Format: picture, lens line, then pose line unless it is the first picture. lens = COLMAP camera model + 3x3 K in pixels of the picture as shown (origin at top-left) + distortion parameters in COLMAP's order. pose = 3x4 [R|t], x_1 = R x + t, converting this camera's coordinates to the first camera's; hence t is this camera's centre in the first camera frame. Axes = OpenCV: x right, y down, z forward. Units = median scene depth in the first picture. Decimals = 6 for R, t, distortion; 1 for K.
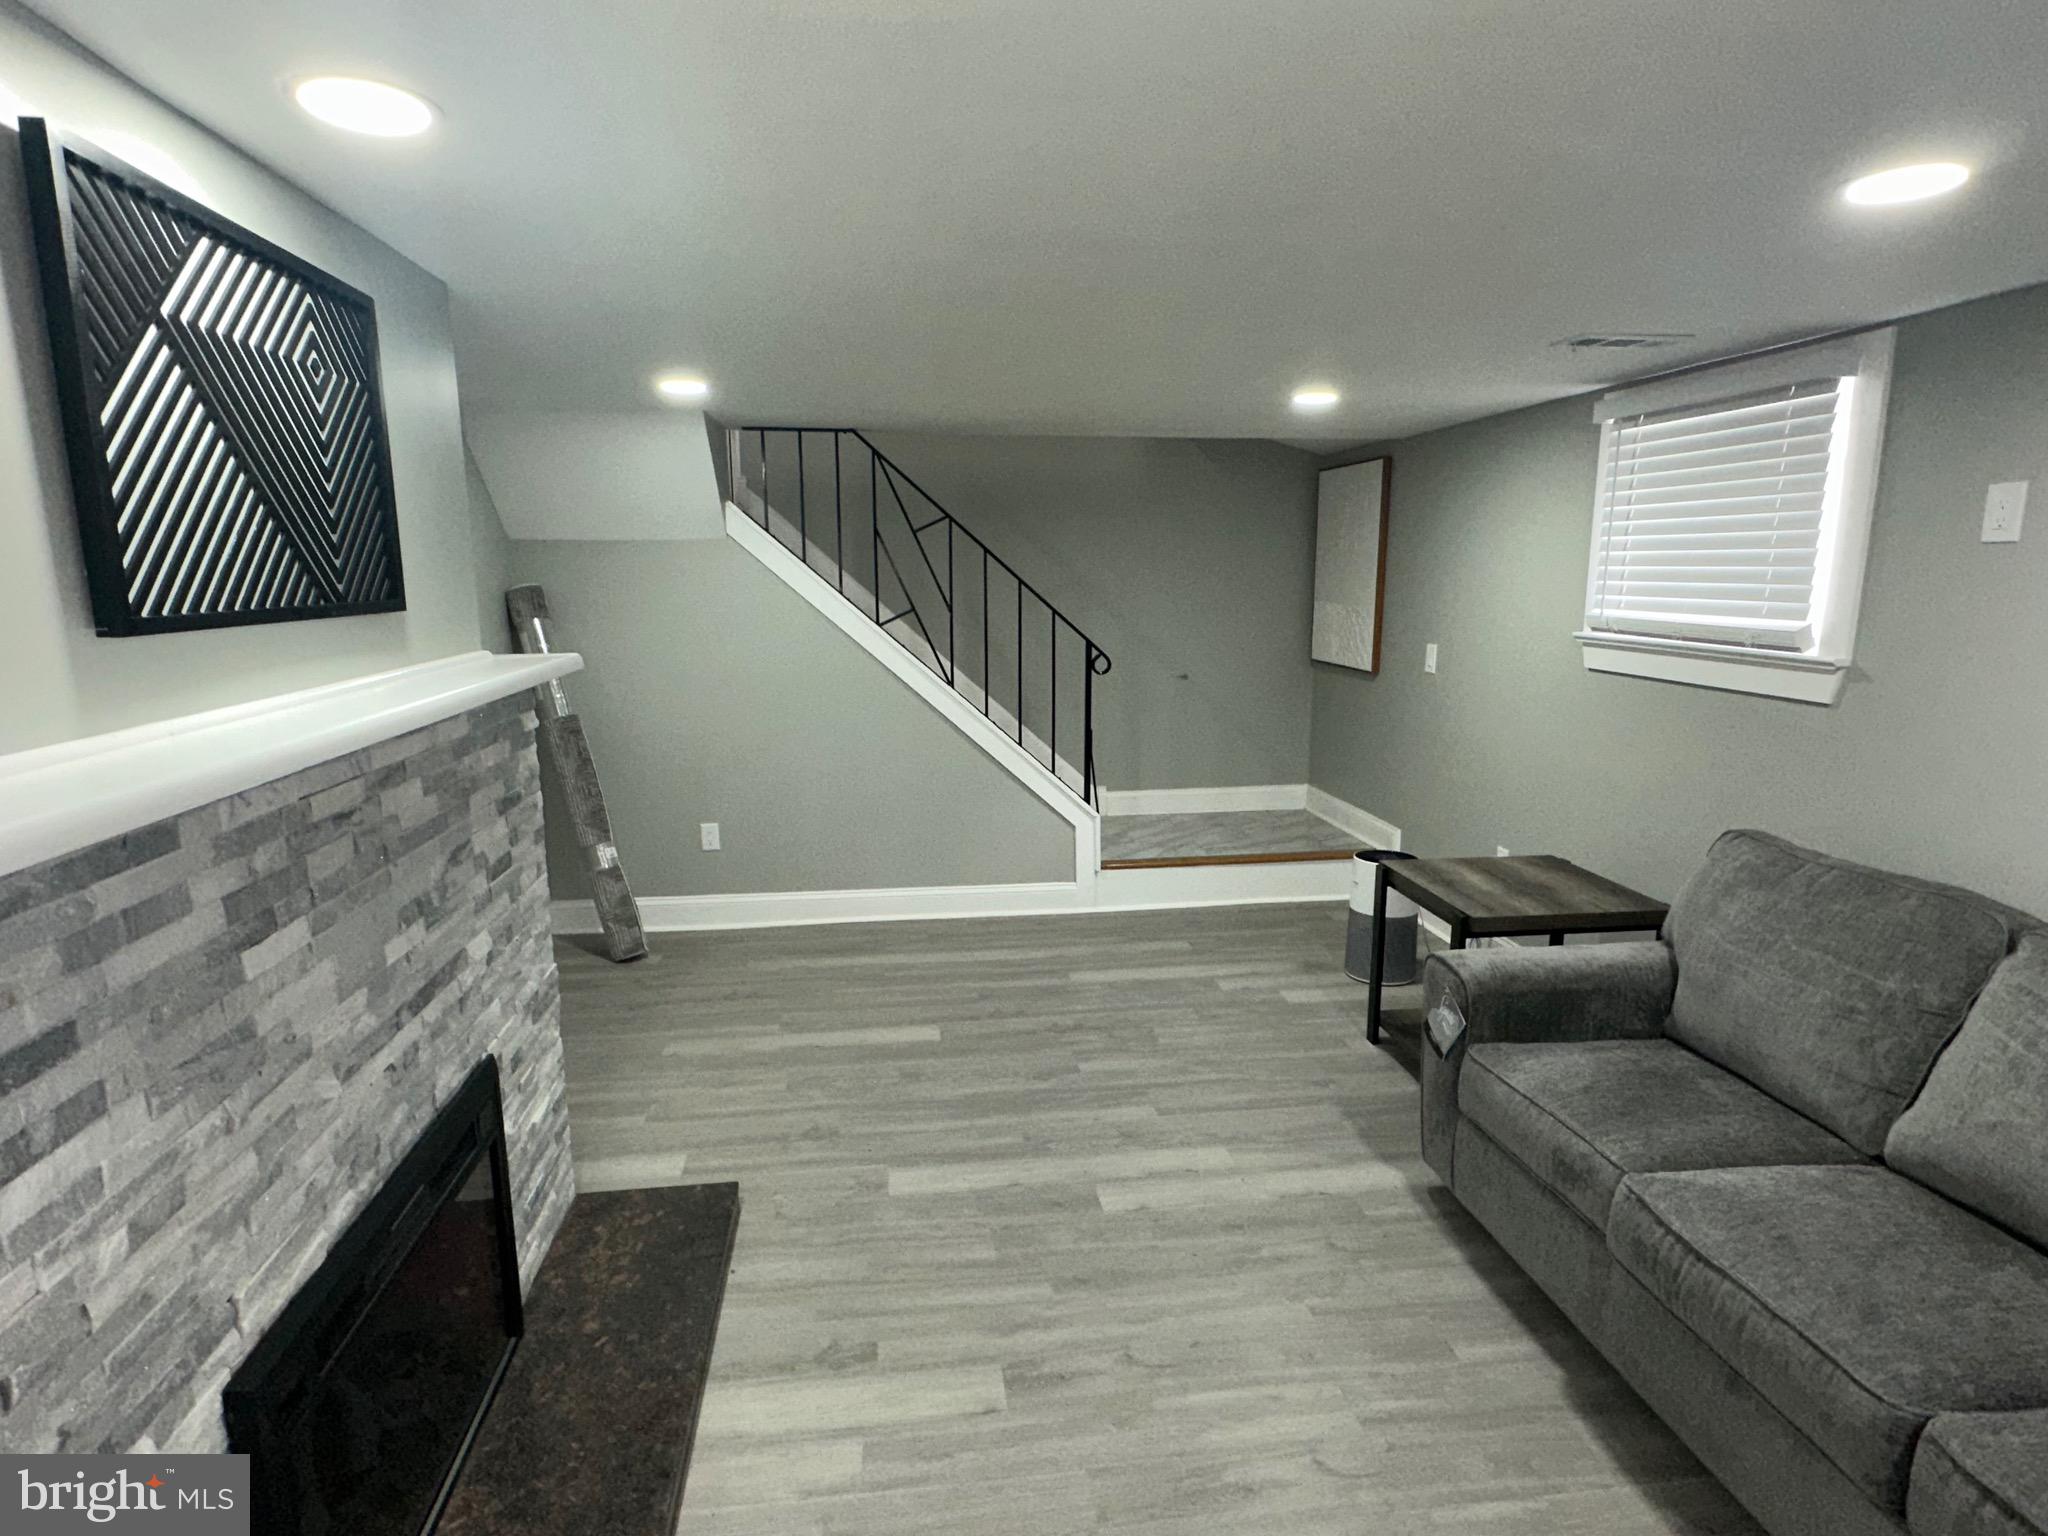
lens RADIAL K [[1080.1, 0, 1026.6], [0, 1080.1, 765.0], [0, 0, 1]] dist [-0.001487, 0.002271]
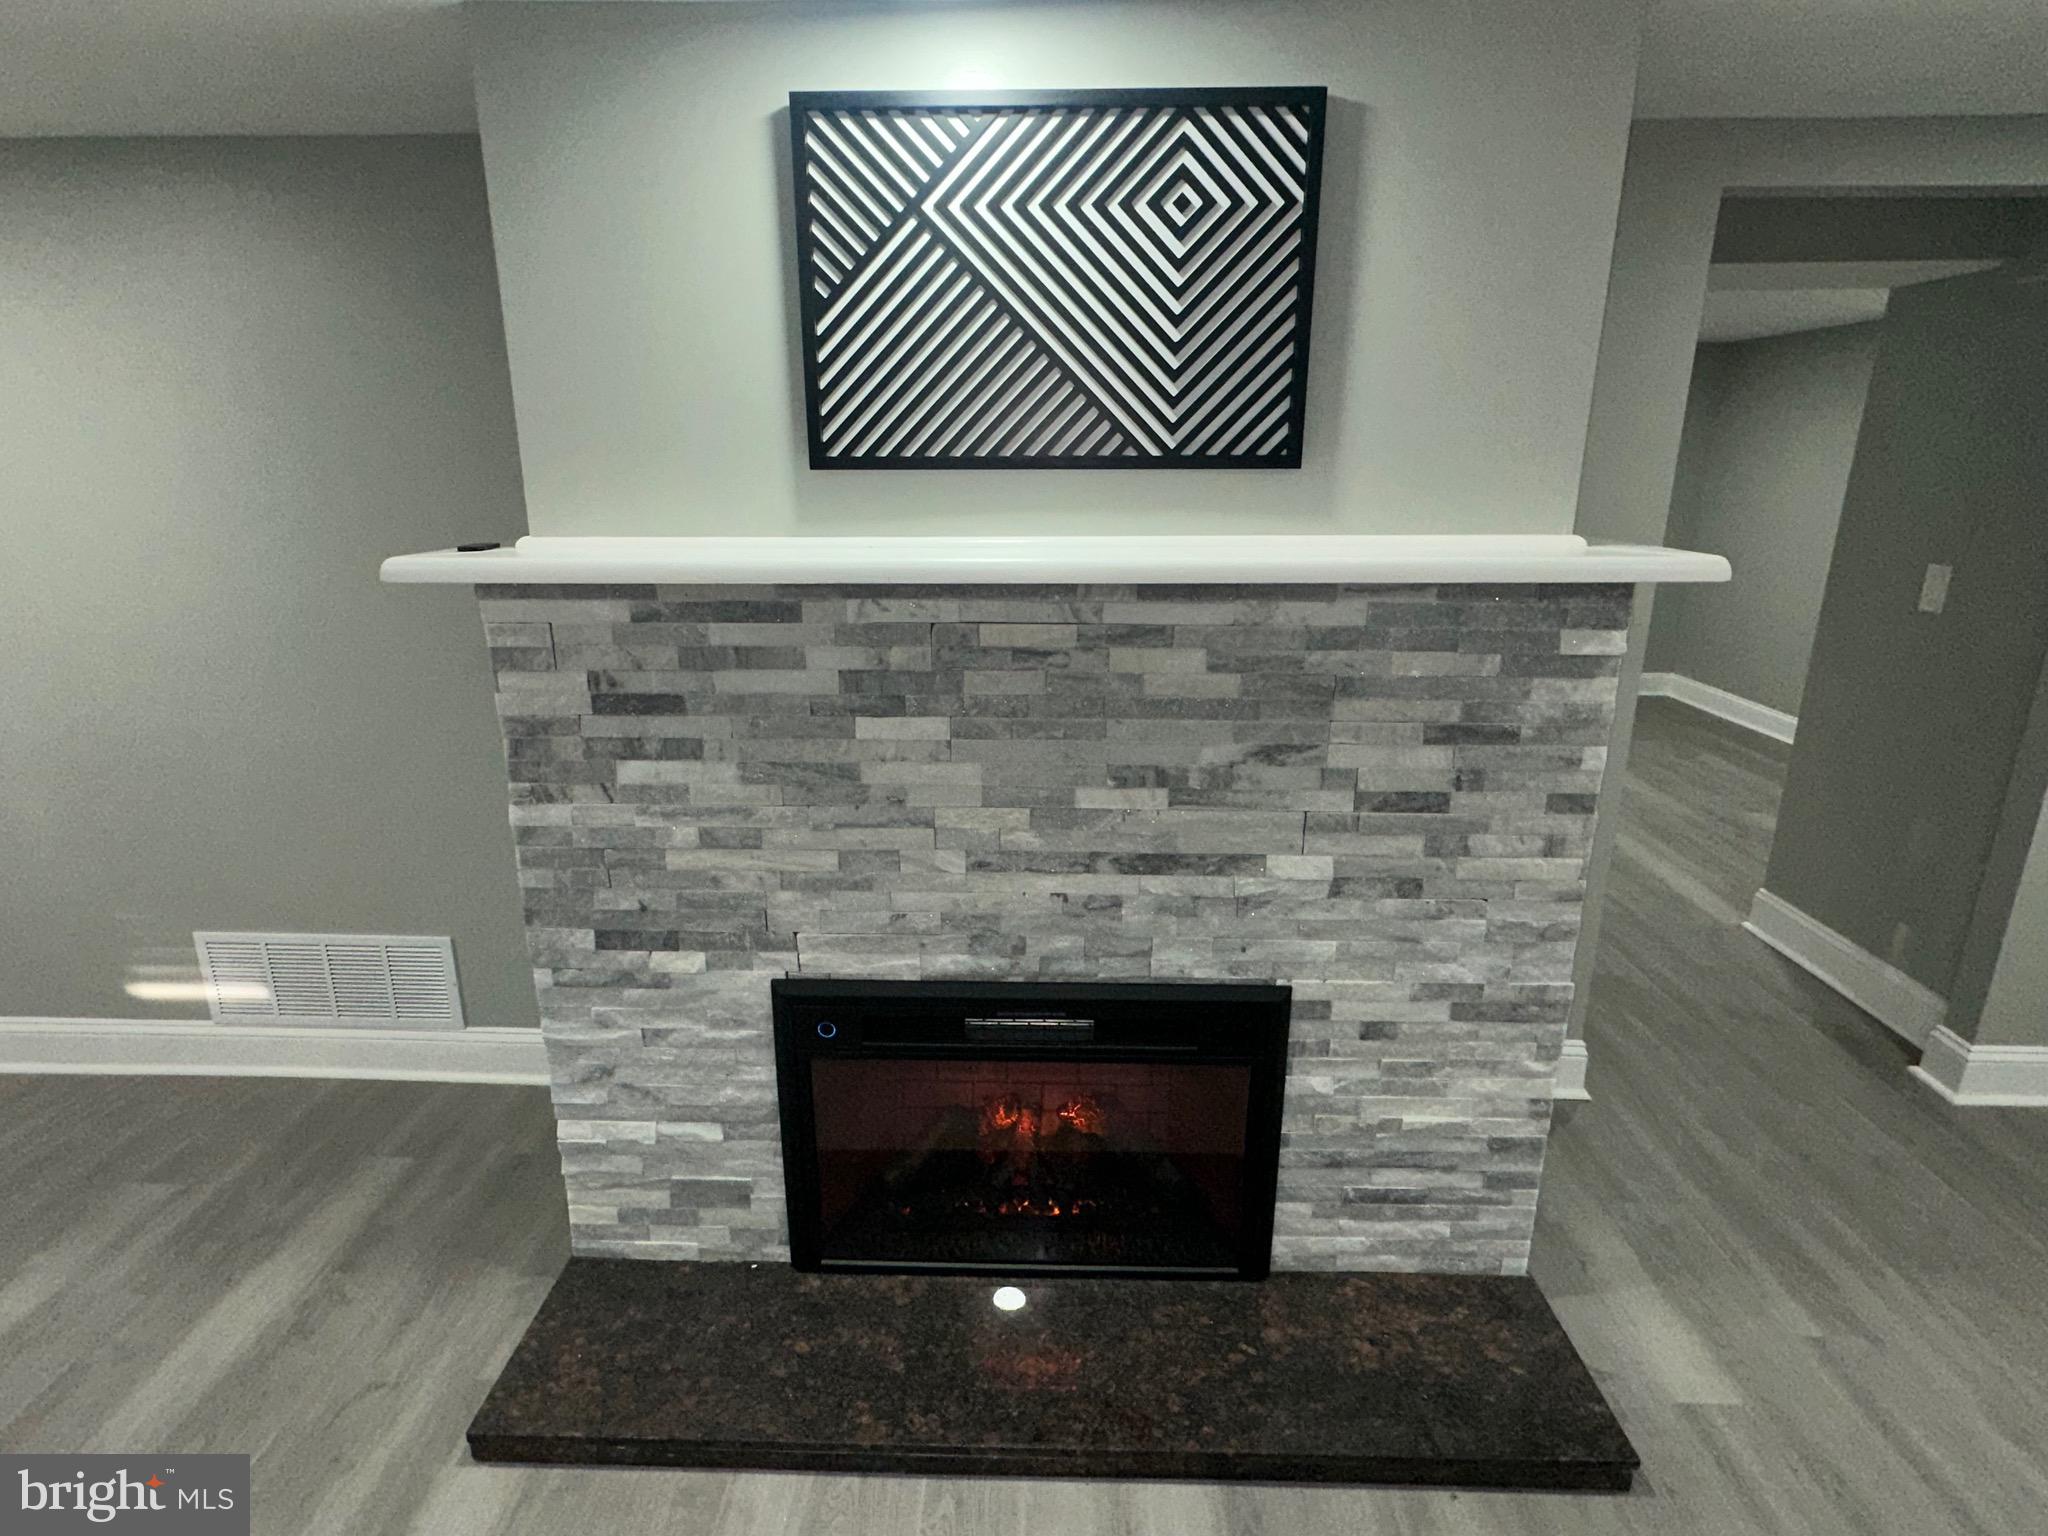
lens RADIAL K [[1080.1, 0, 1026.1], [0, 1080.1, 780.4], [0, 0, 1]] dist [-0.001487, 0.002271]
pose [[-0.159301, 0.277553, -0.947411, 0.400894], [-0.174054, 0.936737, 0.303692, -0.147692], [0.971766, 0.213279, -0.100915, 1.026282]]
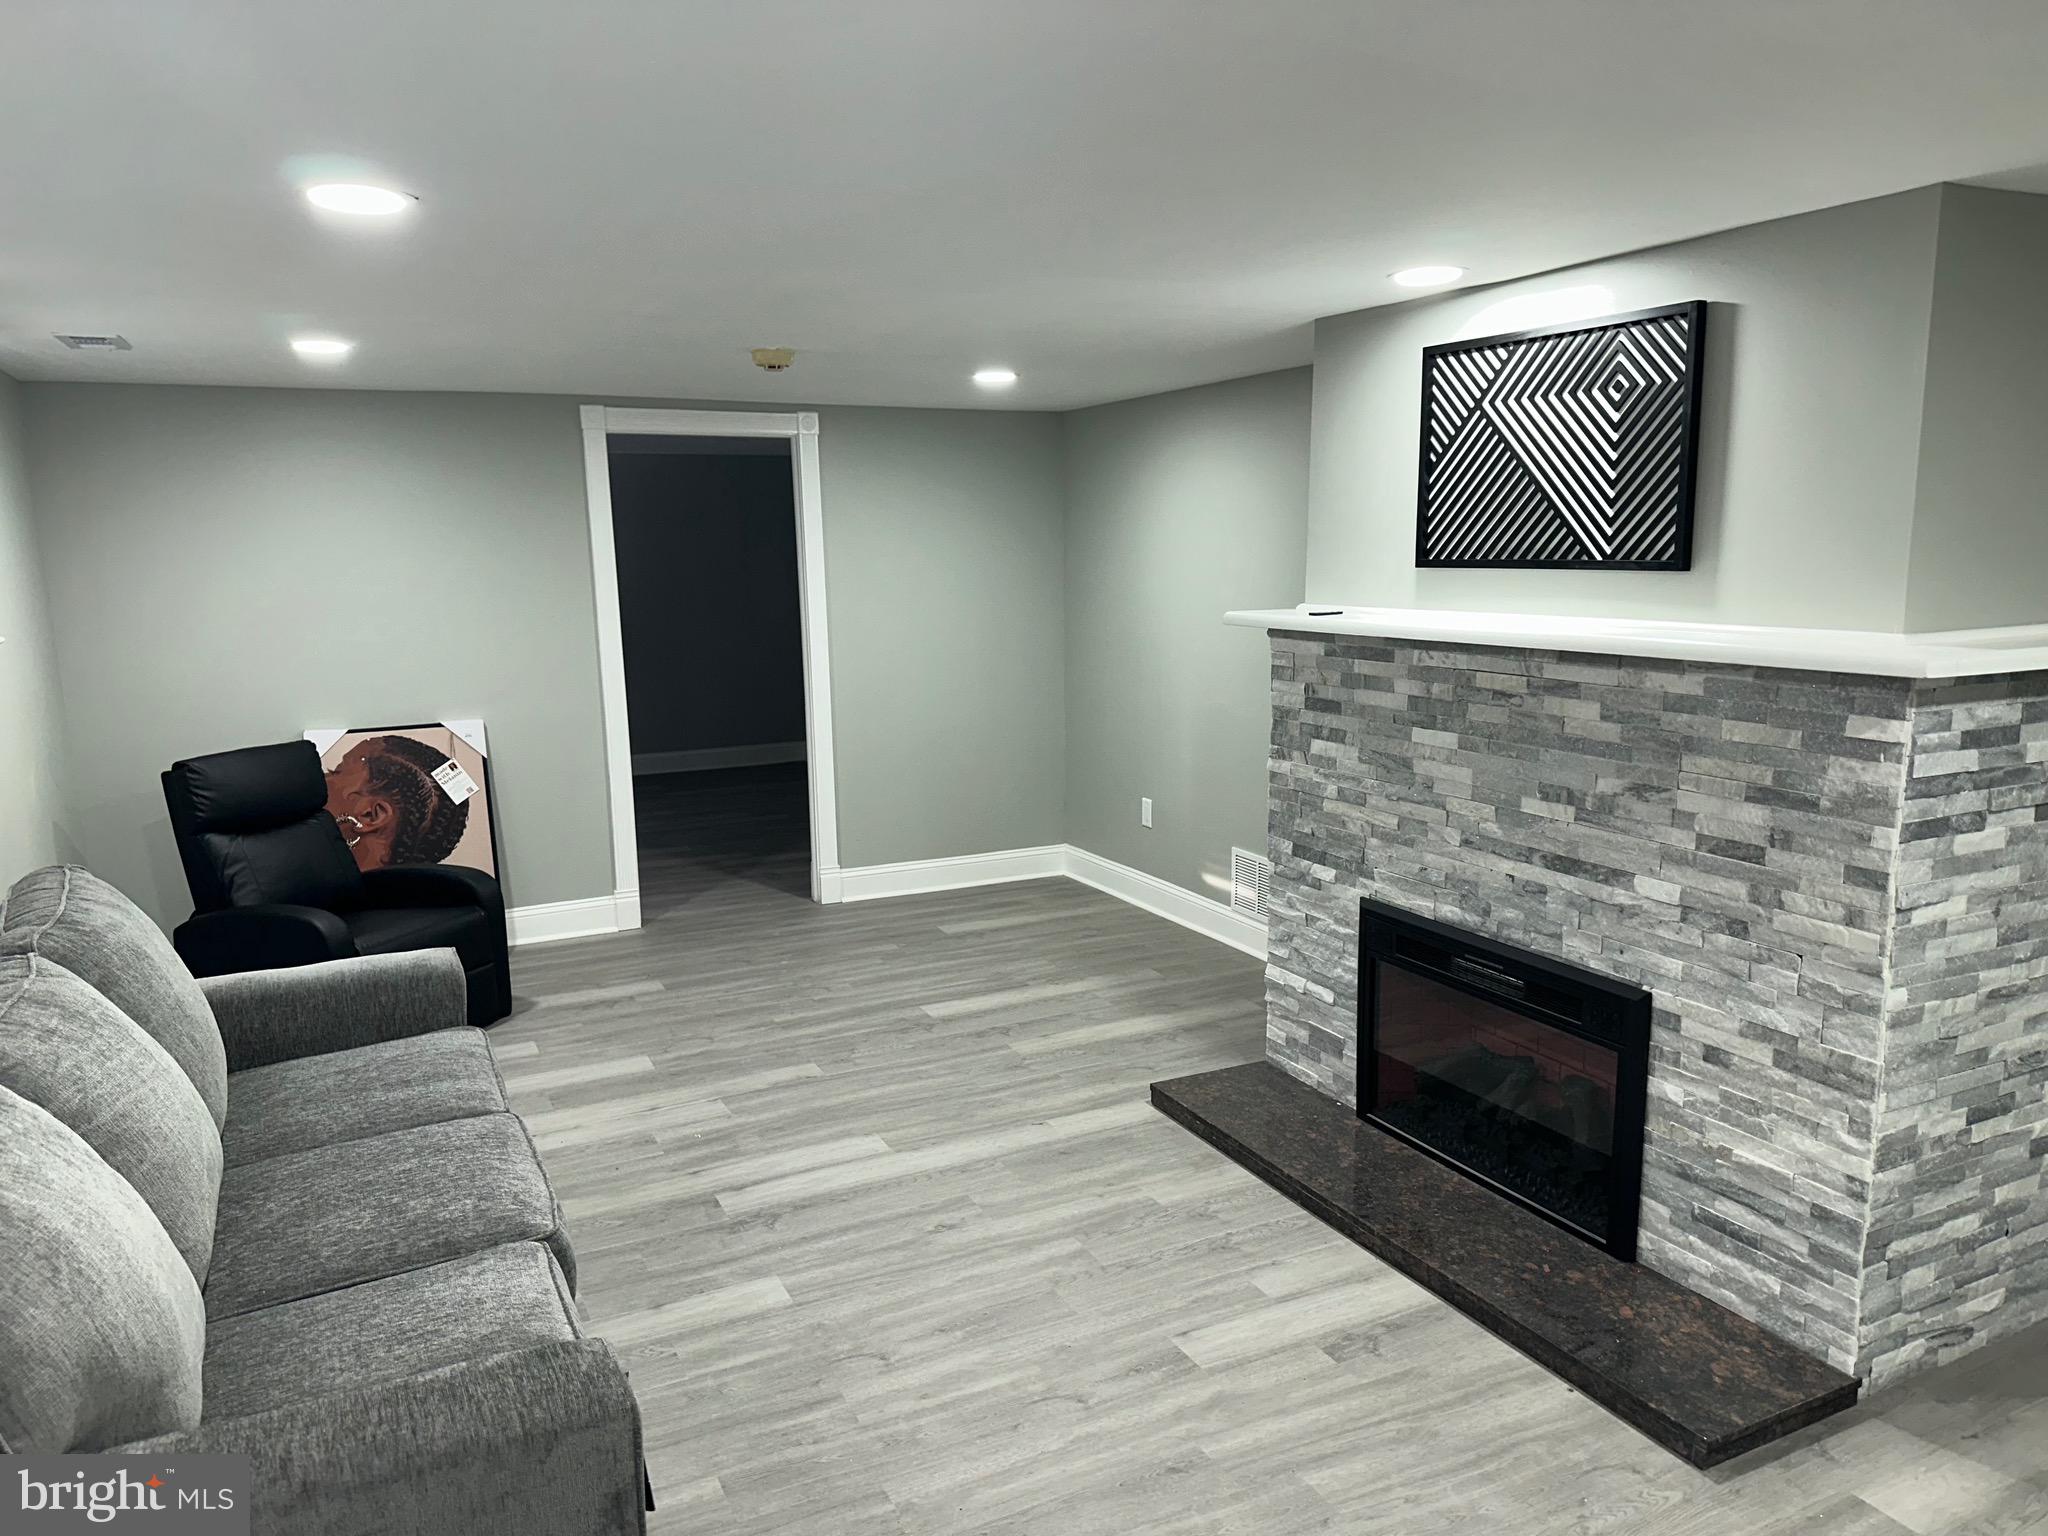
lens RADIAL K [[1443.1, 0, 1015.8], [0, 1443.1, 774.5], [0, 0, 1]] dist [-0.006964, -0.019048]
pose [[-0.948947, 0.071307, -0.307269, 0.619188], [-0.035150, 0.944142, 0.327658, -0.454412], [0.313470, 0.321730, -0.893435, 2.428122]]
